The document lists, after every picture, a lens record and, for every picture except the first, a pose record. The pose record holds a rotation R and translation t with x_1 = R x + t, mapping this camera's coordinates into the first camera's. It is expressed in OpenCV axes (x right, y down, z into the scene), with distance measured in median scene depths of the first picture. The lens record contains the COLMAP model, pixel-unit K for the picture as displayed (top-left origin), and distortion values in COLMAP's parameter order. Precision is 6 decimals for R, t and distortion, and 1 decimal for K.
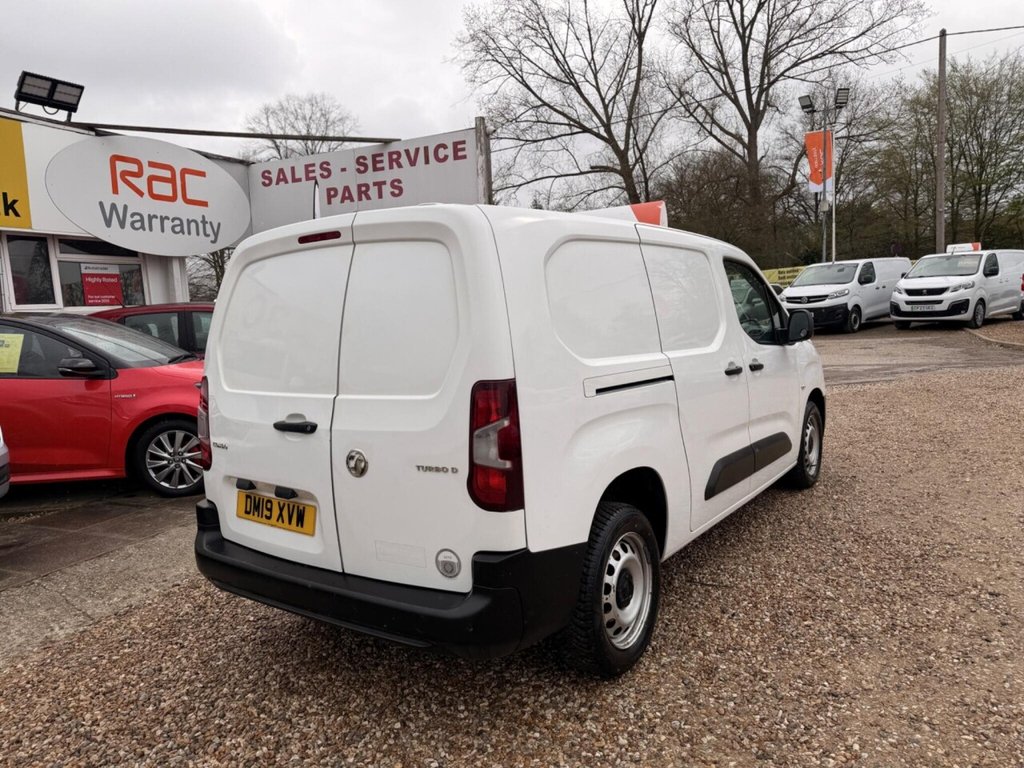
lens RADIAL K [[718.7, 0, 518.7], [0, 718.7, 381.9], [0, 0, 1]] dist [0.032875, -0.043331]
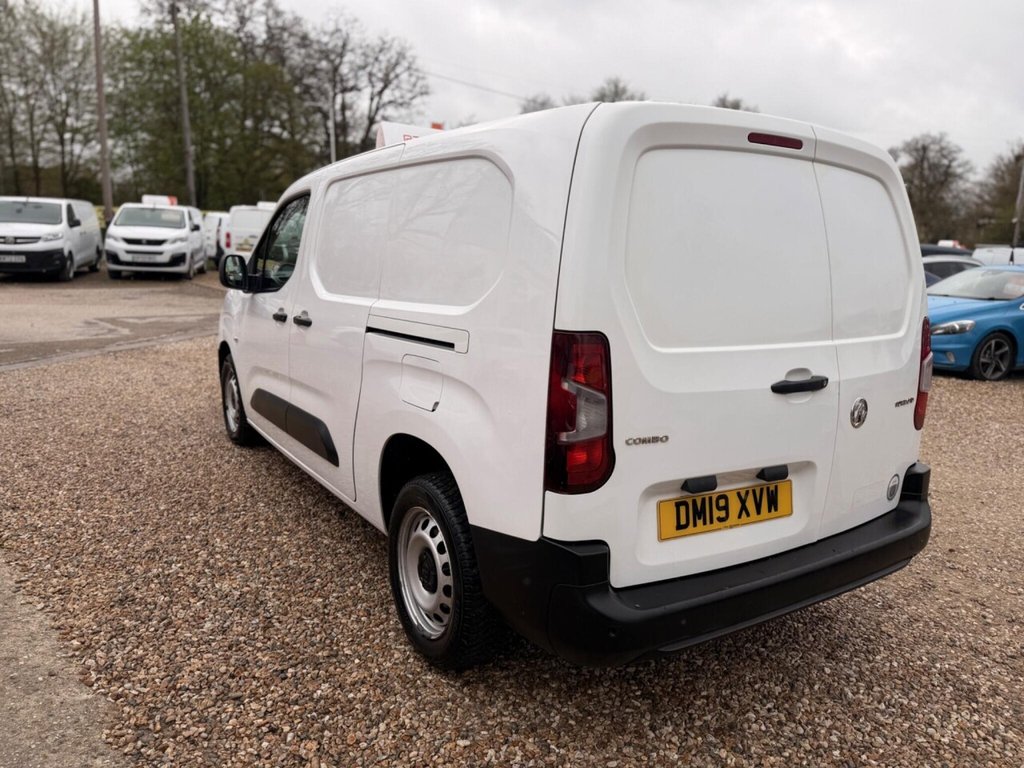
lens RADIAL K [[718.7, 0, 505.4], [0, 718.7, 392.4], [0, 0, 1]] dist [0.032875, -0.043331]
pose [[0.401393, -0.111069, 0.909147, -0.387941], [0.038277, 0.993787, 0.104509, -0.008113], [-0.915106, -0.007150, 0.403150, 0.327097]]
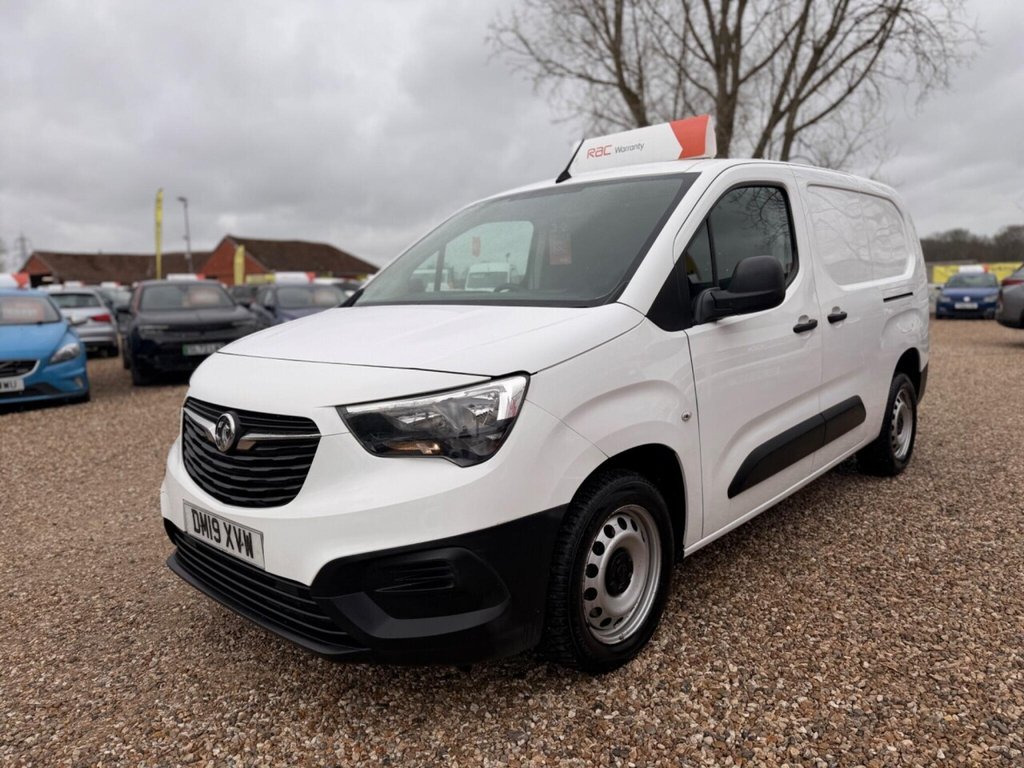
lens RADIAL K [[718.7, 0, 520.2], [0, 718.7, 382.2], [0, 0, 1]] dist [0.032875, -0.043331]
pose [[-0.986847, 0.068836, 0.146266, 0.084393], [0.100950, 0.969111, 0.225016, -0.090439], [-0.126259, 0.236822, -0.963314, 1.066882]]
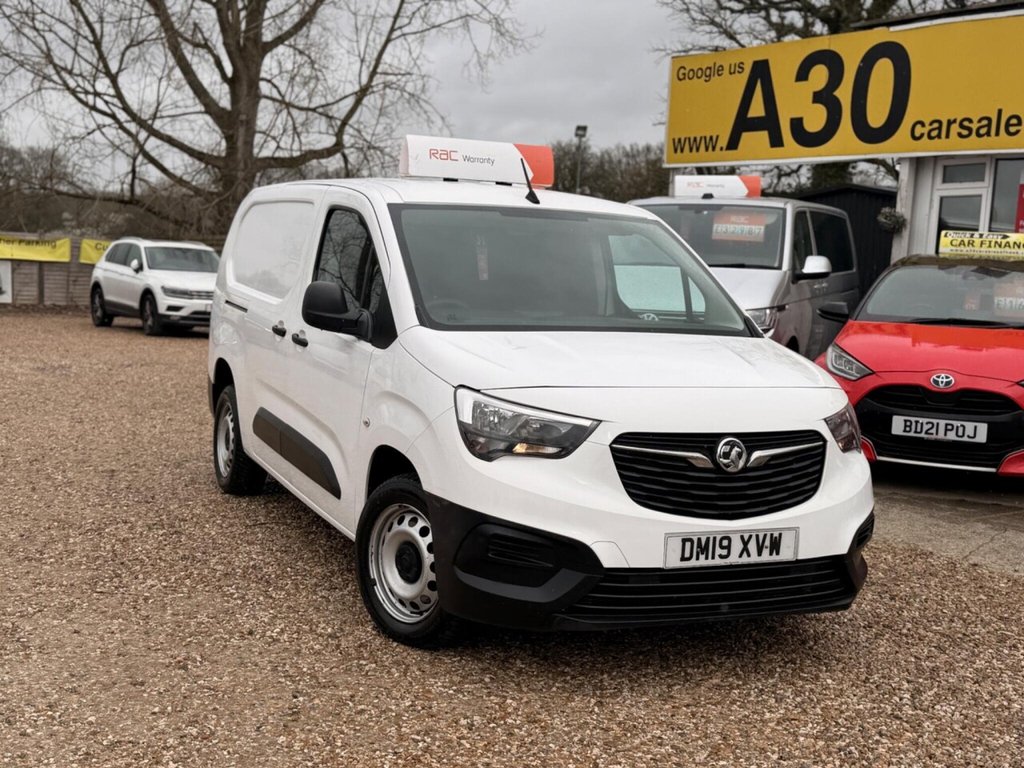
lens RADIAL K [[1257.0, 0, 502.5], [0, 1257.0, 391.1], [0, 0, 1]] dist [0.089659, 0.000000]
pose [[-0.515843, 0.120676, -0.848141, 0.745017], [-0.107148, 0.973166, 0.203633, -0.146302], [0.849956, 0.195919, -0.489071, 0.991518]]
